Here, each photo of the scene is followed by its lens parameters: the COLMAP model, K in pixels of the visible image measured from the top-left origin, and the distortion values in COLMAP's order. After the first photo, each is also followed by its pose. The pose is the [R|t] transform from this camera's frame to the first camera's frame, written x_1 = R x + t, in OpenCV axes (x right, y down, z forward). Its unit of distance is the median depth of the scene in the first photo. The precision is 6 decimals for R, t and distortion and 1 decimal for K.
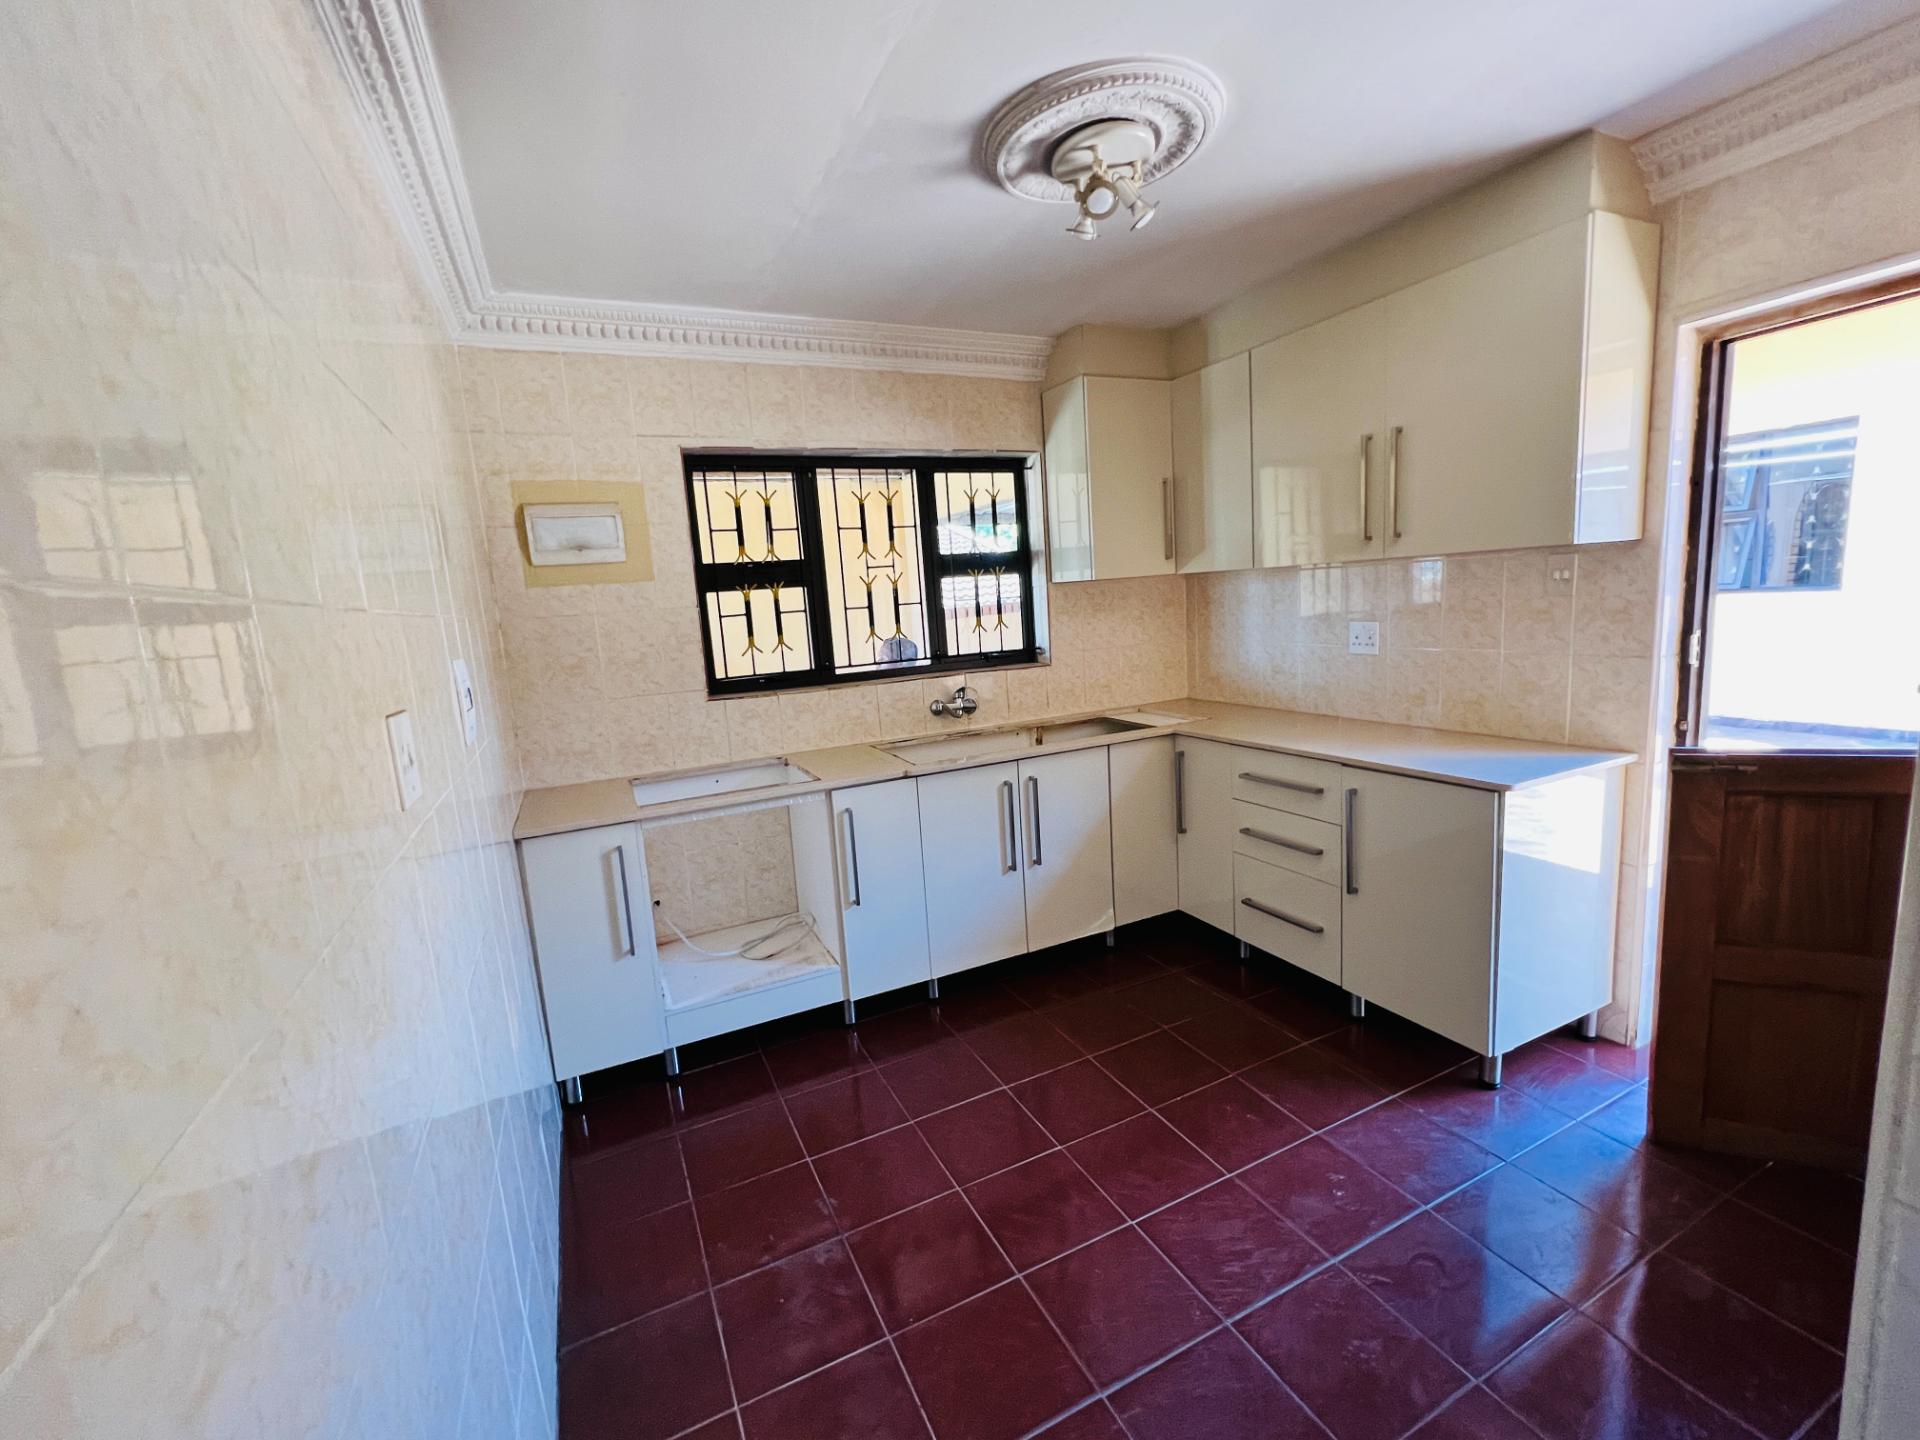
lens RADIAL K [[800.3, 0, 958.1], [0, 800.3, 715.5], [0, 0, 1]] dist [-0.003766, 0.001251]
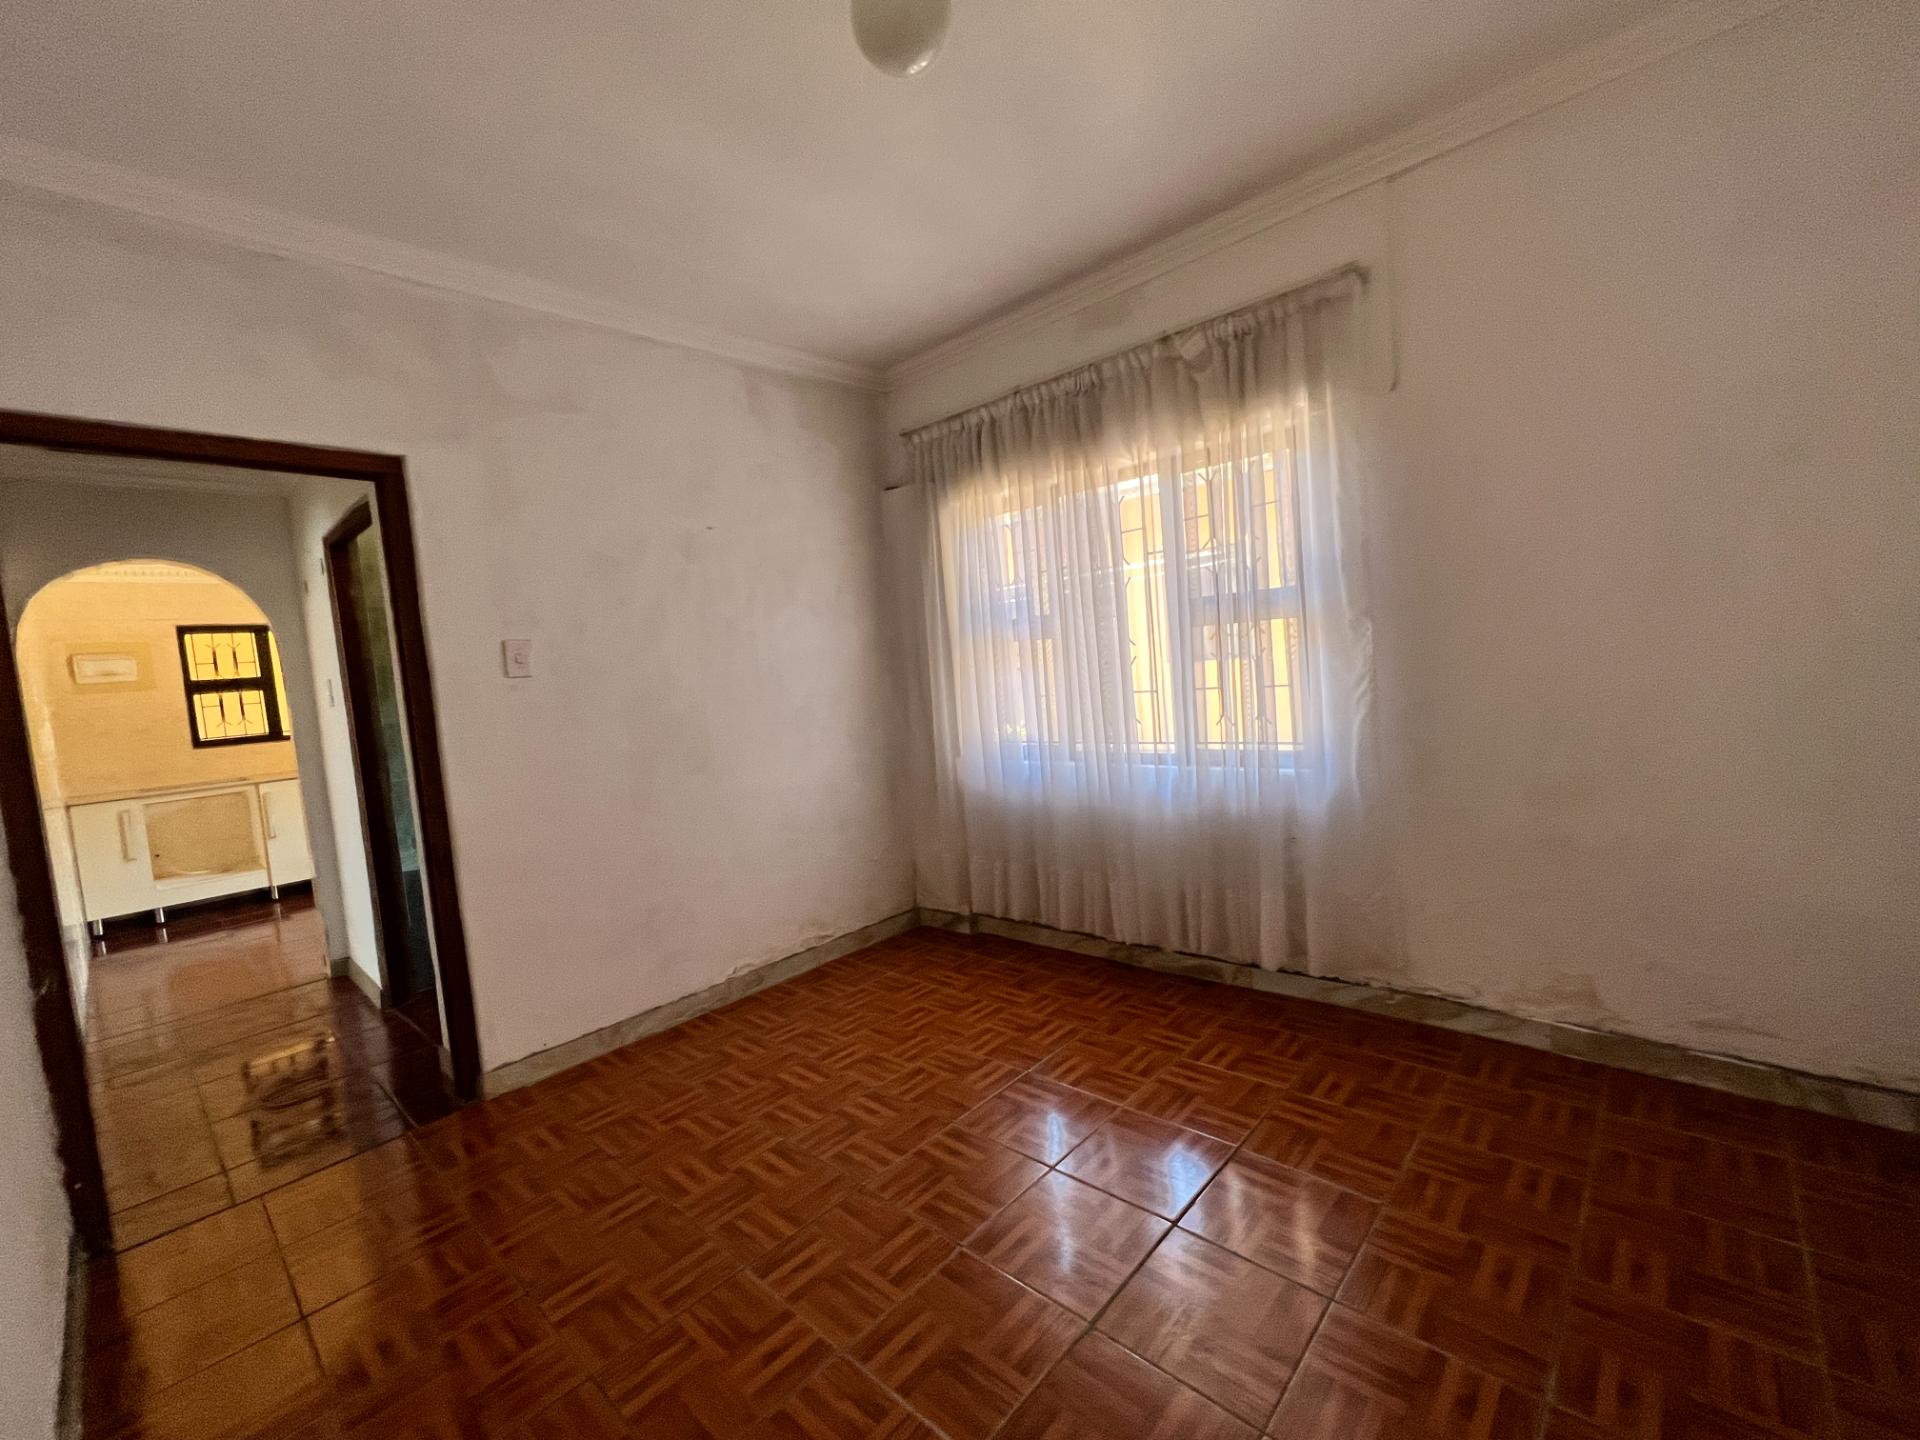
lens RADIAL K [[800.3, 0, 966.2], [0, 800.3, 719.9], [0, 0, 1]] dist [-0.003766, 0.001251]
pose [[0.928178, -0.033526, 0.370623, 0.724535], [0.071551, 0.993429, -0.089326, 0.220053], [-0.365193, 0.109428, 0.924478, -1.511096]]
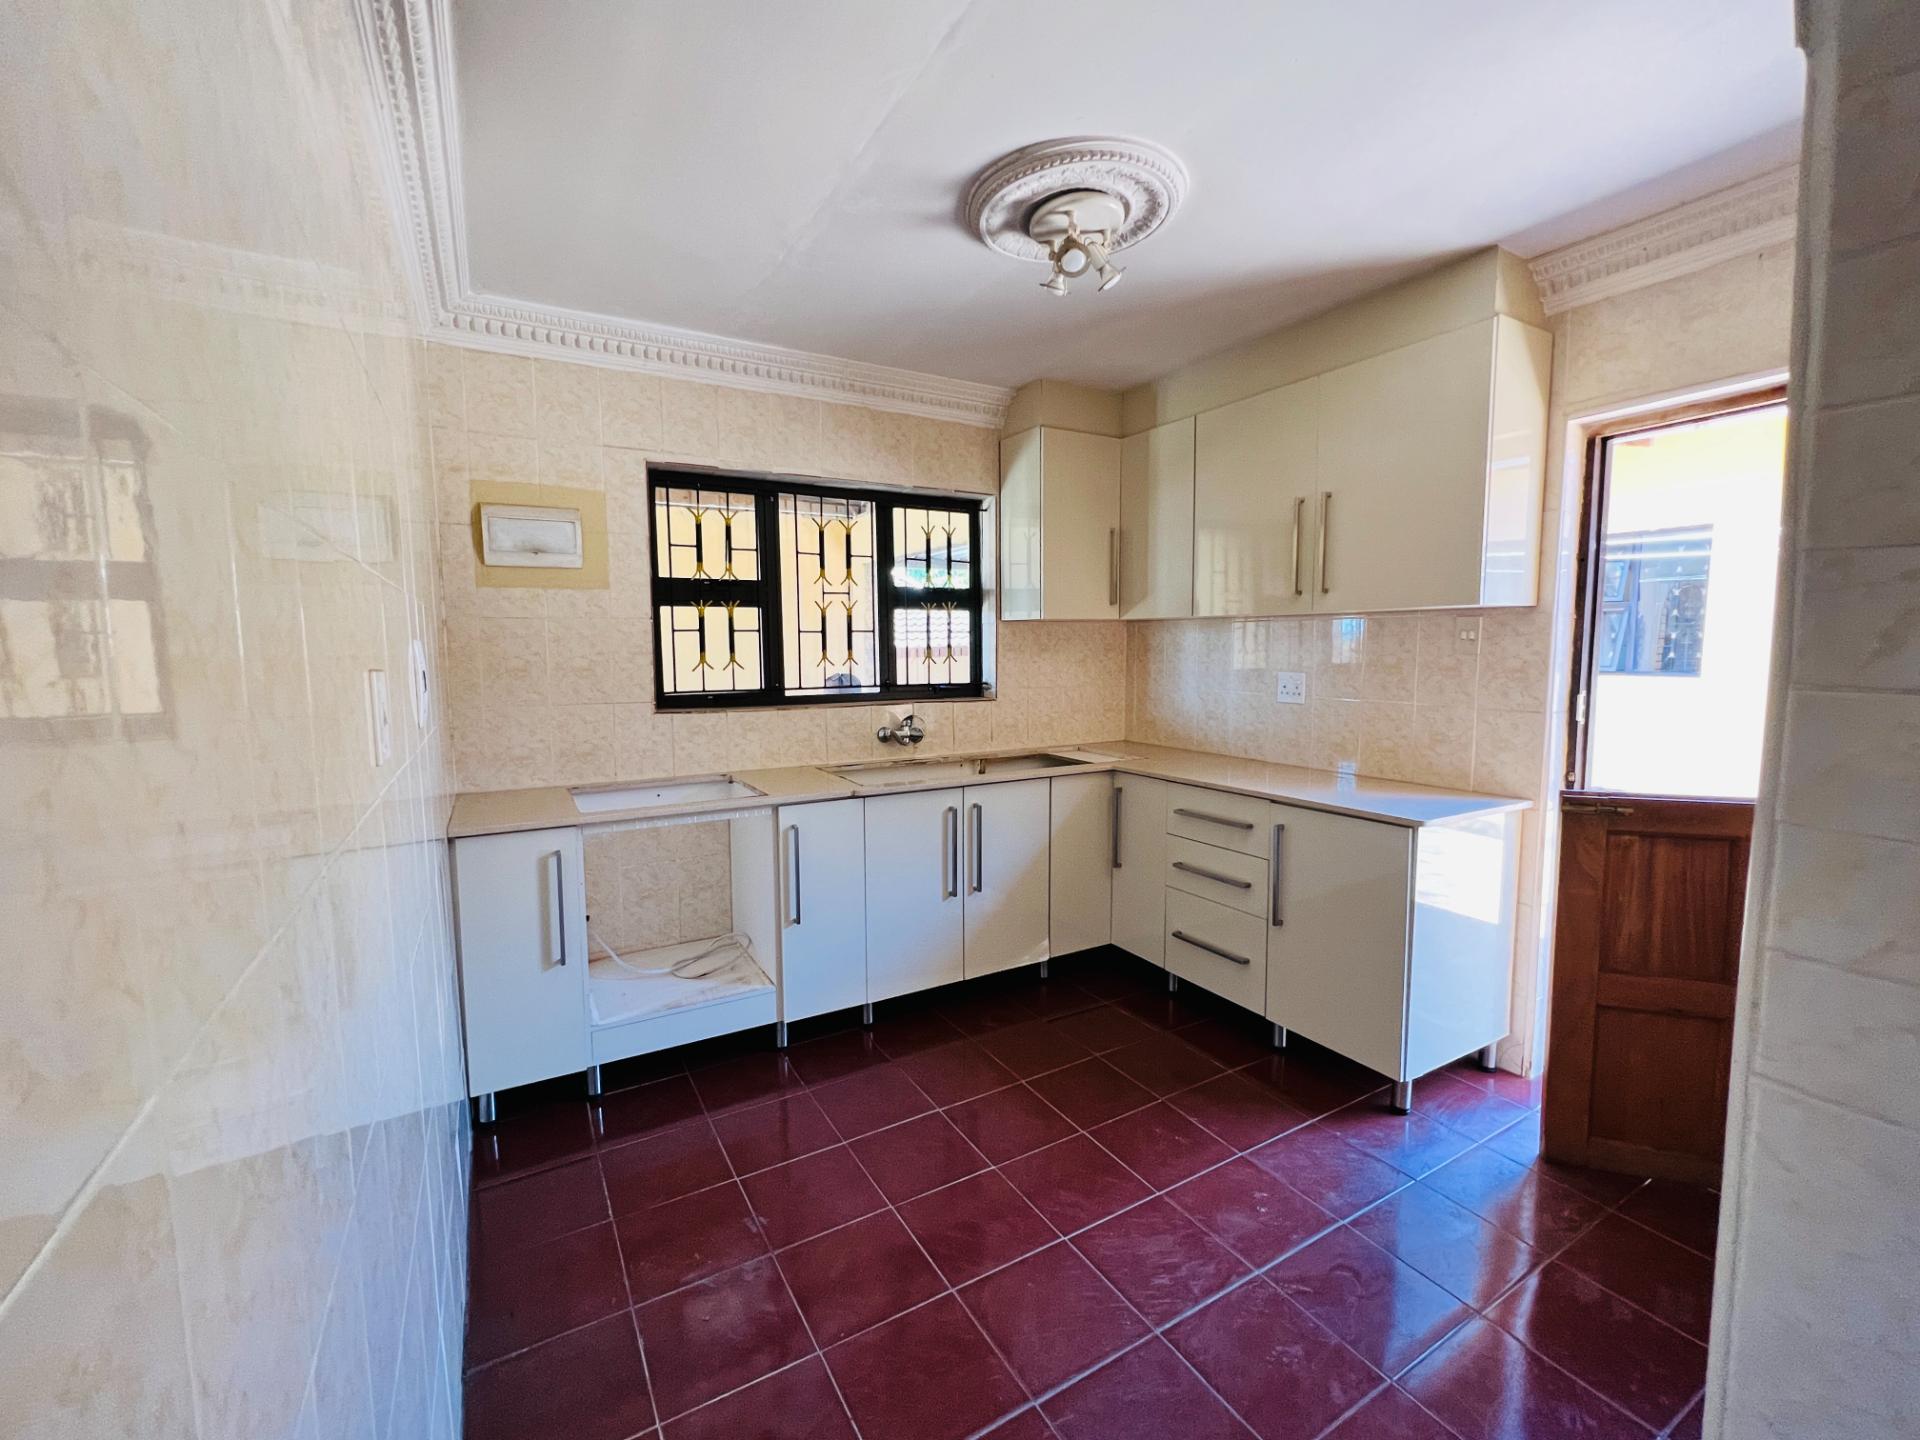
lens RADIAL K [[800.3, 0, 958.1], [0, 800.3, 716.3], [0, 0, 1]] dist [-0.003766, 0.001251]
pose [[0.994993, 0.052762, 0.084882, -0.022790], [-0.047455, 0.996862, -0.063364, 0.029984], [-0.087959, 0.059018, 0.994374, -0.018643]]
